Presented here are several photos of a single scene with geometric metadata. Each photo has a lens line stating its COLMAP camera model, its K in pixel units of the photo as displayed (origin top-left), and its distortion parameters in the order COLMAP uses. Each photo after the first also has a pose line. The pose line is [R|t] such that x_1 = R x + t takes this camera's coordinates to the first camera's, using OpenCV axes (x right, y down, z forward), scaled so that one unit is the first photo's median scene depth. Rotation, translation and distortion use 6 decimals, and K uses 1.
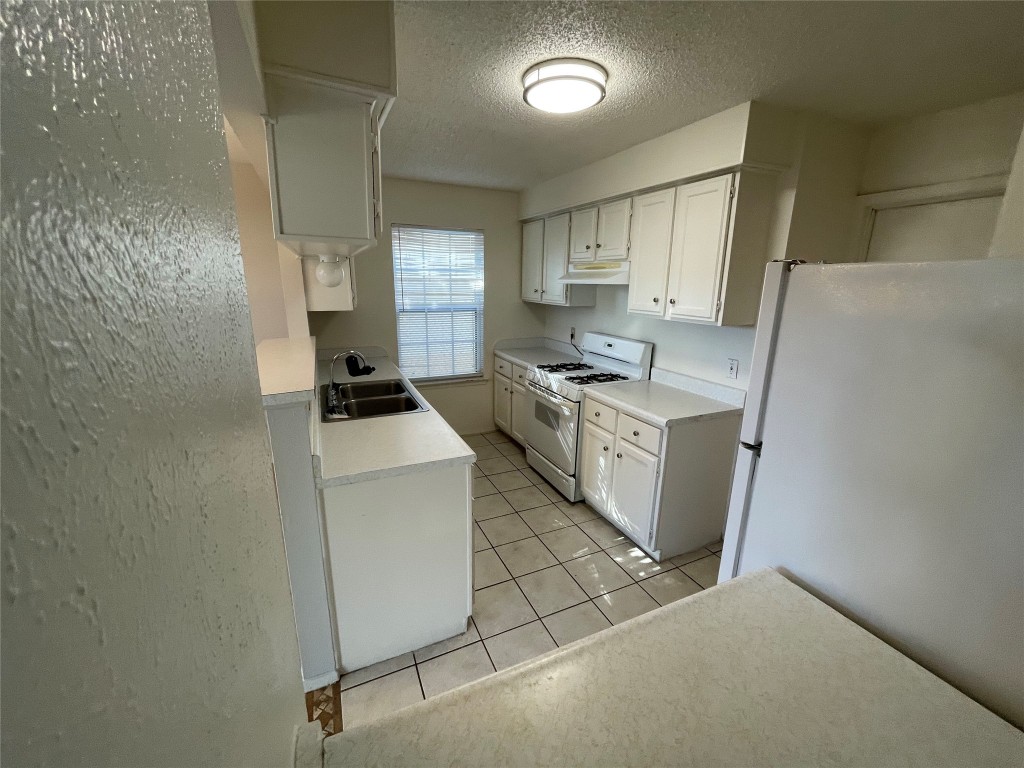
lens RADIAL K [[413.8, 0, 509.6], [0, 413.8, 382.4], [0, 0, 1]] dist [-0.004095, 0.000415]
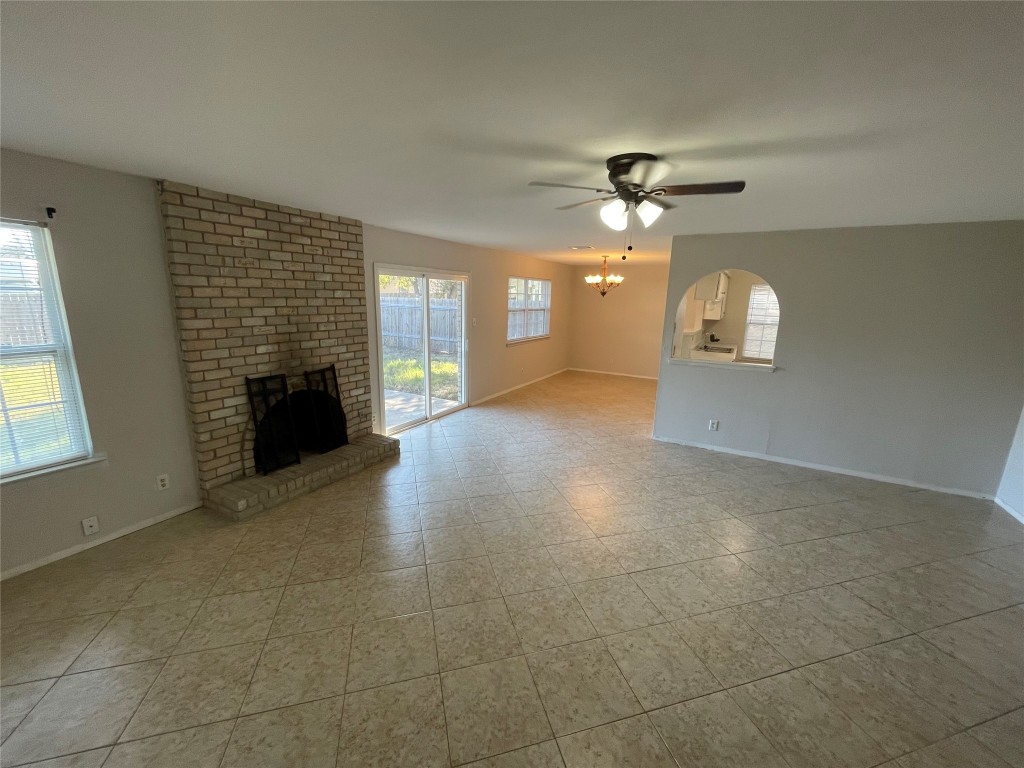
lens RADIAL K [[413.8, 0, 514.1], [0, 413.8, 386.9], [0, 0, 1]] dist [-0.004095, 0.000415]
pose [[0.594561, 0.175152, -0.784741, 0.831860], [-0.211556, 0.975674, 0.057481, 0.310952], [0.775720, 0.131841, 0.617152, -1.337077]]
